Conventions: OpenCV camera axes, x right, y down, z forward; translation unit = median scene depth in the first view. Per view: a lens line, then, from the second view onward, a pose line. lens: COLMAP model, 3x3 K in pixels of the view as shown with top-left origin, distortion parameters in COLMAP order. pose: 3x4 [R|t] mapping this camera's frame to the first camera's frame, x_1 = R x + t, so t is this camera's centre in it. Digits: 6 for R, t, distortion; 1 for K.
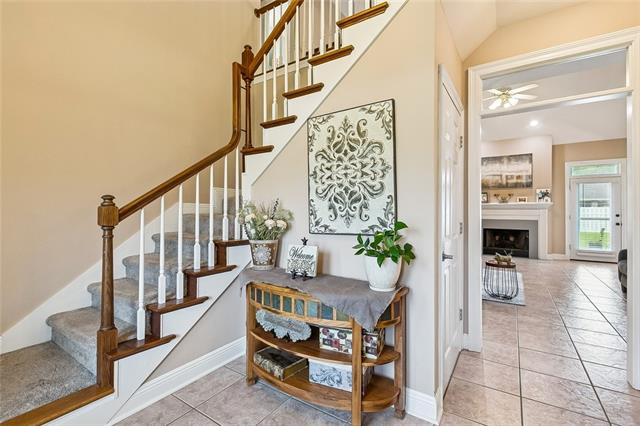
lens RADIAL K [[284.6, 0, 318.7], [0, 284.6, 209.6], [0, 0, 1]] dist [0.000638, 0.000352]
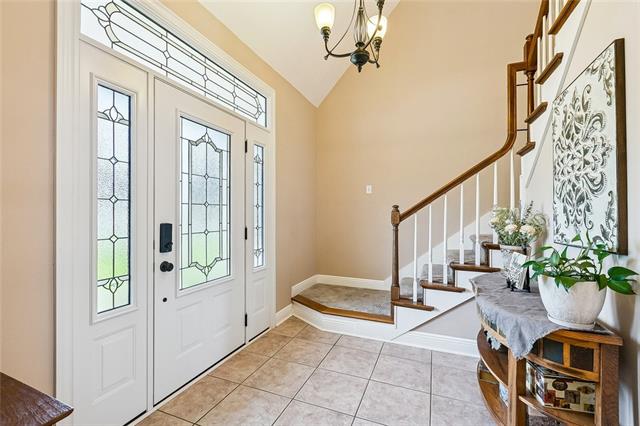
lens RADIAL K [[284.6, 0, 318.7], [0, 284.6, 209.6], [0, 0, 1]] dist [0.000638, 0.000352]
pose [[0.199244, -0.018015, -0.979784, 0.722704], [0.005336, 0.999836, -0.017298, -0.000568], [0.979935, -0.001782, 0.199307, 0.208597]]
